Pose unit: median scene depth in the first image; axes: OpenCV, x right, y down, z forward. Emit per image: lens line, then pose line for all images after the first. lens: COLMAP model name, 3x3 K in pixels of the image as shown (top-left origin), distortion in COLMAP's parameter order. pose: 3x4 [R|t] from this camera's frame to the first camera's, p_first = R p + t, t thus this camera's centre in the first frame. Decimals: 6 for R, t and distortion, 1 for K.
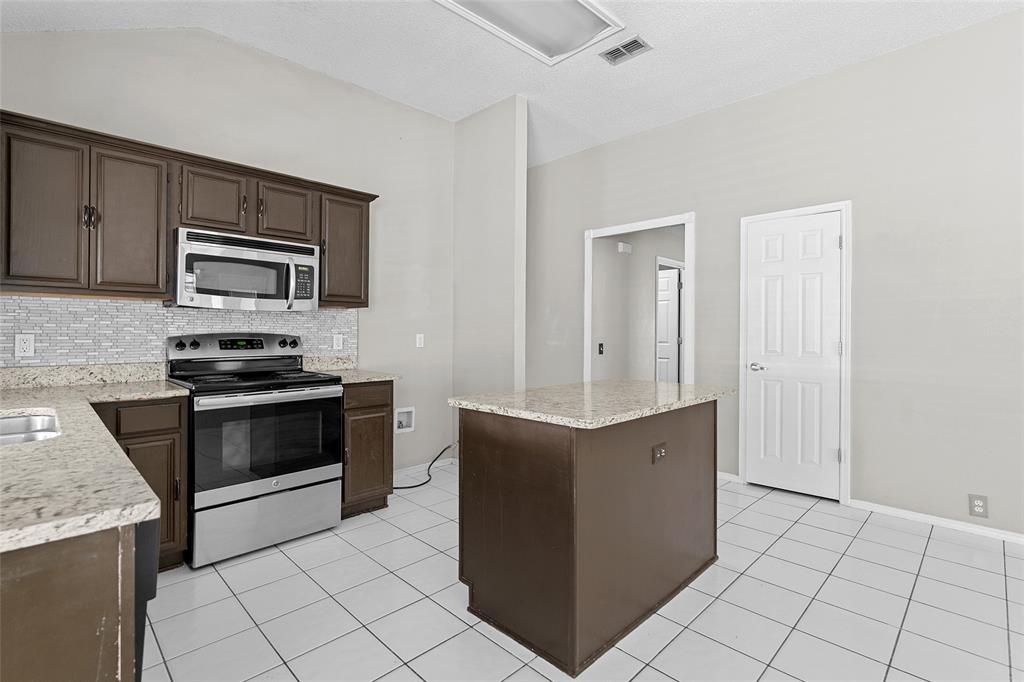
lens RADIAL K [[476.1, 0, 512.3], [0, 476.1, 329.9], [0, 0, 1]] dist [-0.002013, -0.000439]
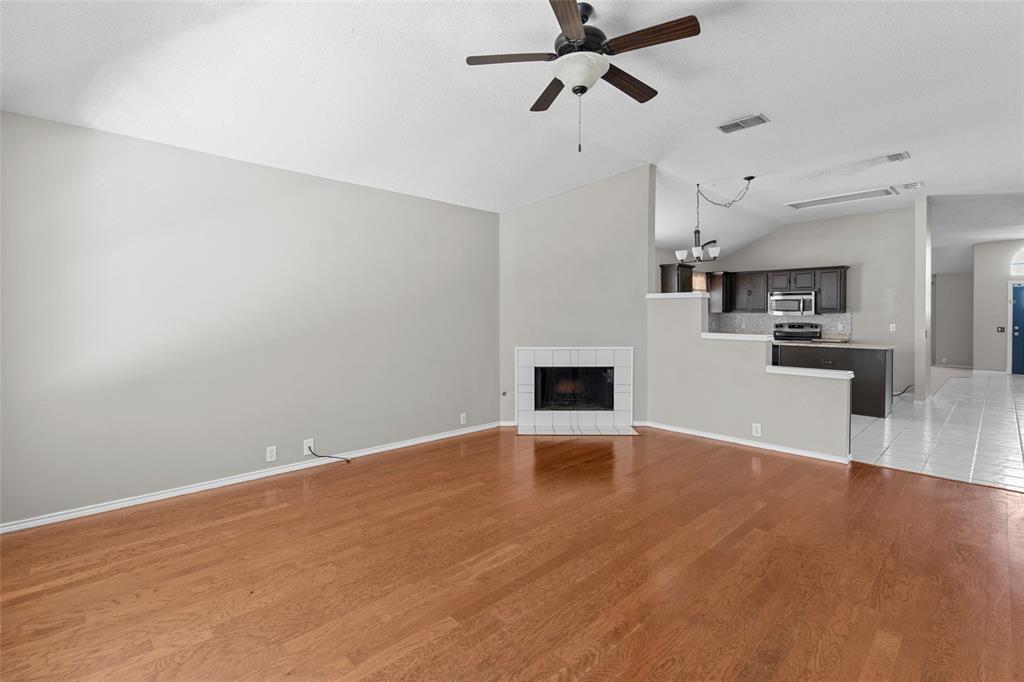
lens RADIAL K [[477.4, 0, 513.0], [0, 477.4, 318.0], [0, 0, 1]] dist [0.001582, 0.000405]
pose [[-0.008328, -0.002302, -0.999963, 2.399540], [-0.002823, 0.999993, -0.002278, -0.011715], [0.999961, 0.002804, -0.008334, -0.722249]]
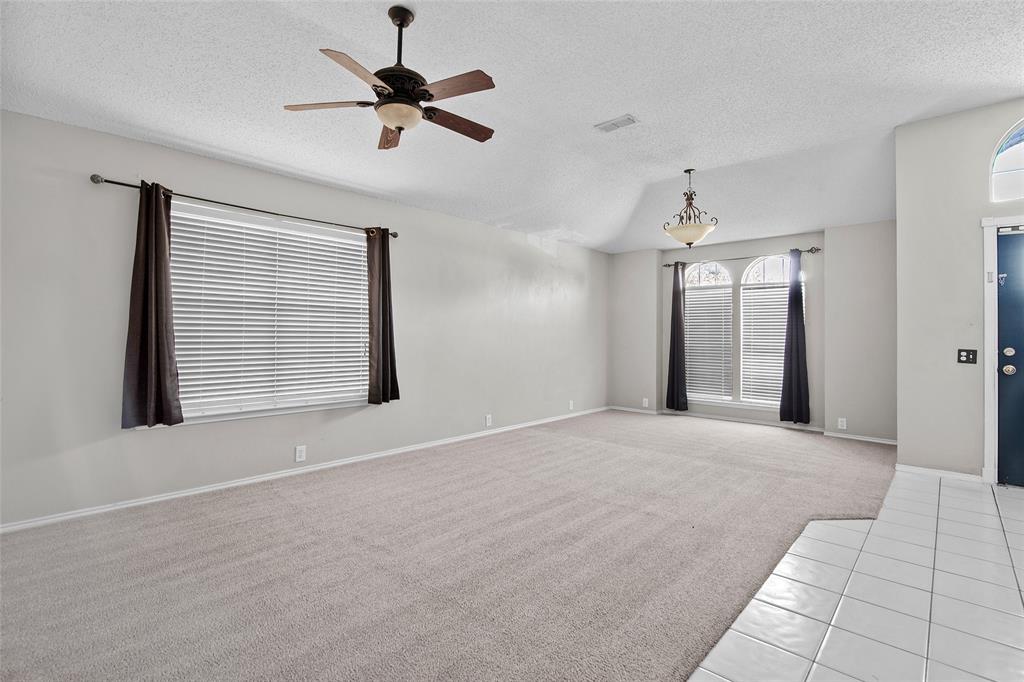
lens RADIAL K [[481.2, 0, 514.9], [0, 481.2, 325.0], [0, 0, 1]] dist [-0.003693, -0.000695]
pose [[0.046830, -0.018523, -0.998731, -0.059413], [-0.006466, 0.999801, -0.018846, 0.005469], [0.998882, 0.007340, 0.046701, 1.705211]]
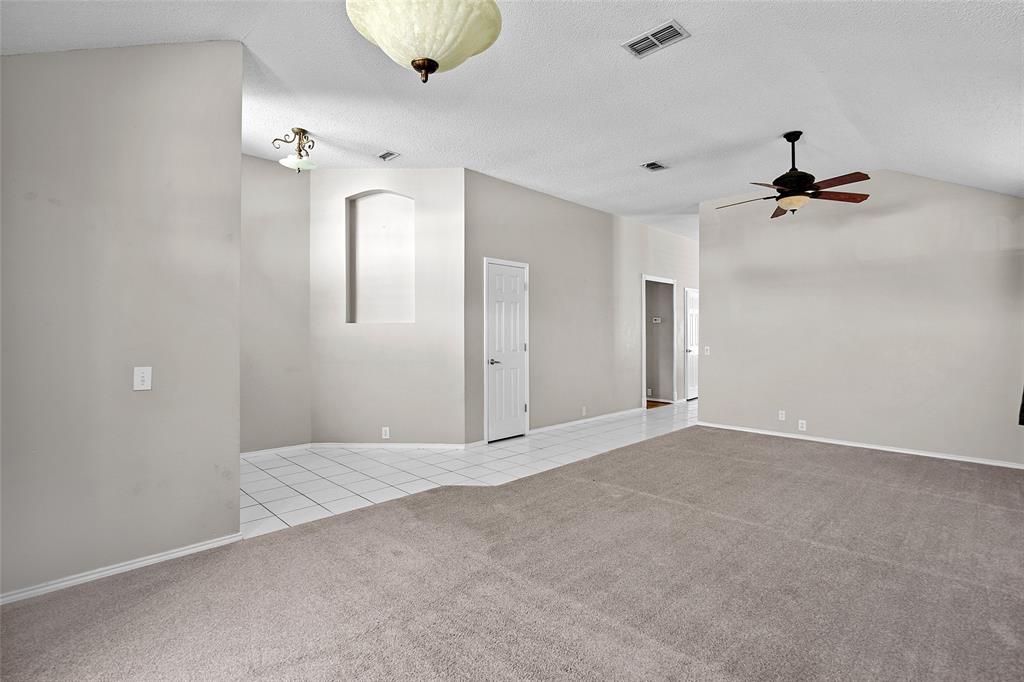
lens RADIAL K [[486.2, 0, 509.0], [0, 486.2, 328.2], [0, 0, 1]] dist [-0.015000, -0.000163]
pose [[0.010047, 0.005021, 0.999937, -2.413374], [-0.002011, 0.999985, -0.005002, -0.029643], [-0.999948, -0.001960, 0.010057, 2.347408]]
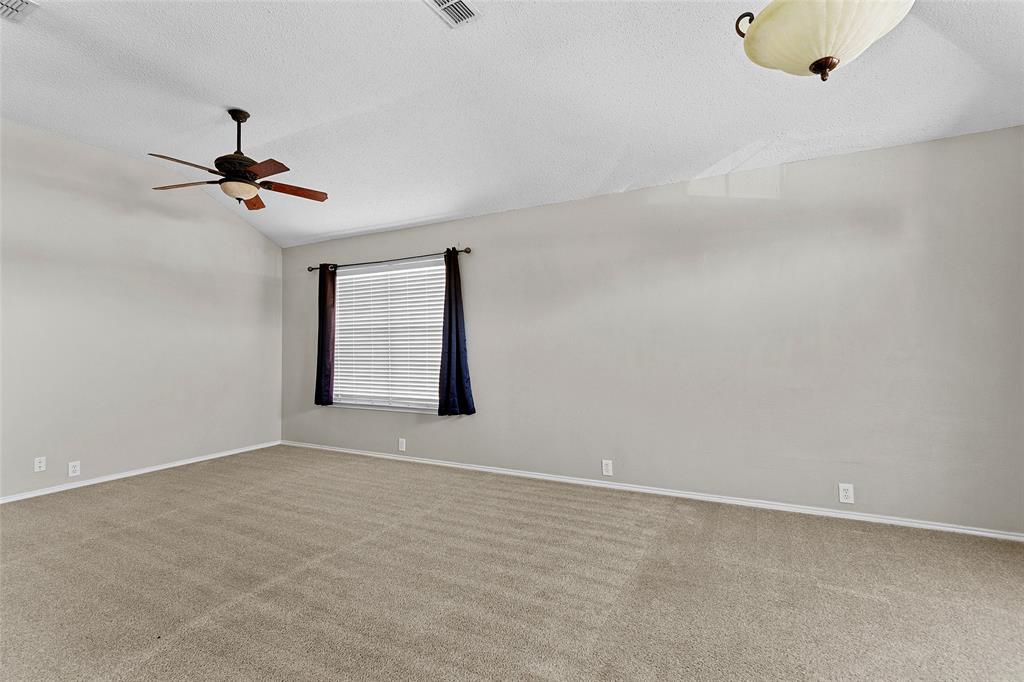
lens RADIAL K [[476.1, 0, 512.3], [0, 476.1, 329.9], [0, 0, 1]] dist [-0.002013, -0.000439]
pose [[-0.956177, -0.003689, -0.292767, -1.304581], [0.009087, 0.999065, -0.042266, 0.012977], [0.292649, -0.043074, -0.955249, 2.897169]]
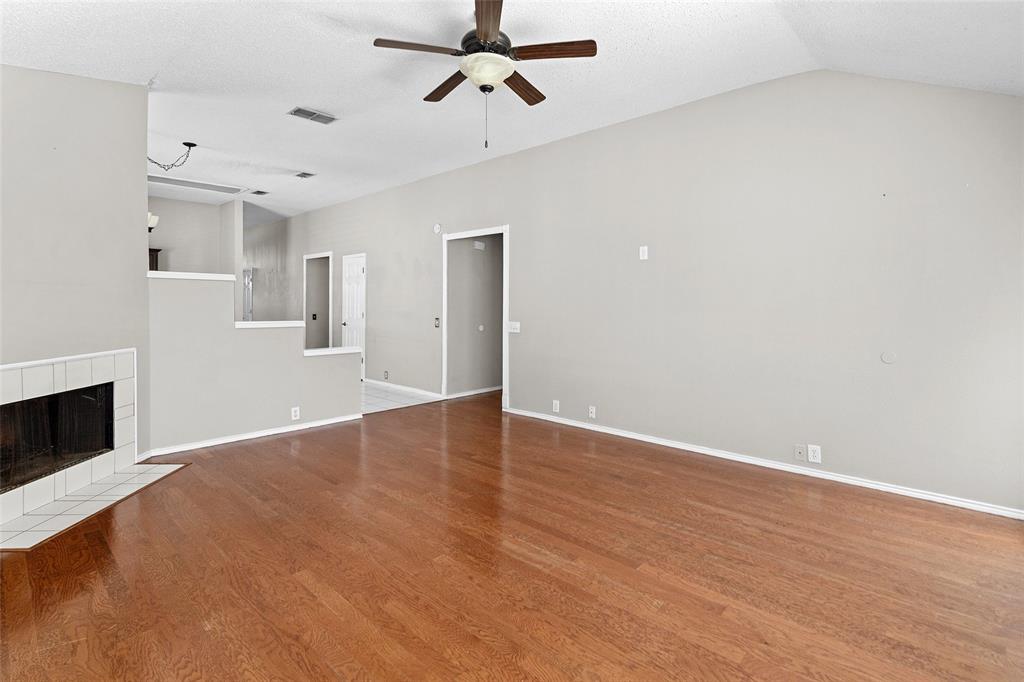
lens RADIAL K [[482.2, 0, 512.3], [0, 482.2, 308.2], [0, 0, 1]] dist [0.000355, 0.000259]
pose [[0.998858, -0.002175, 0.047736, 1.470555], [0.001767, 0.999962, 0.008589, -0.017931], [-0.047753, -0.008495, 0.998823, -1.594732]]
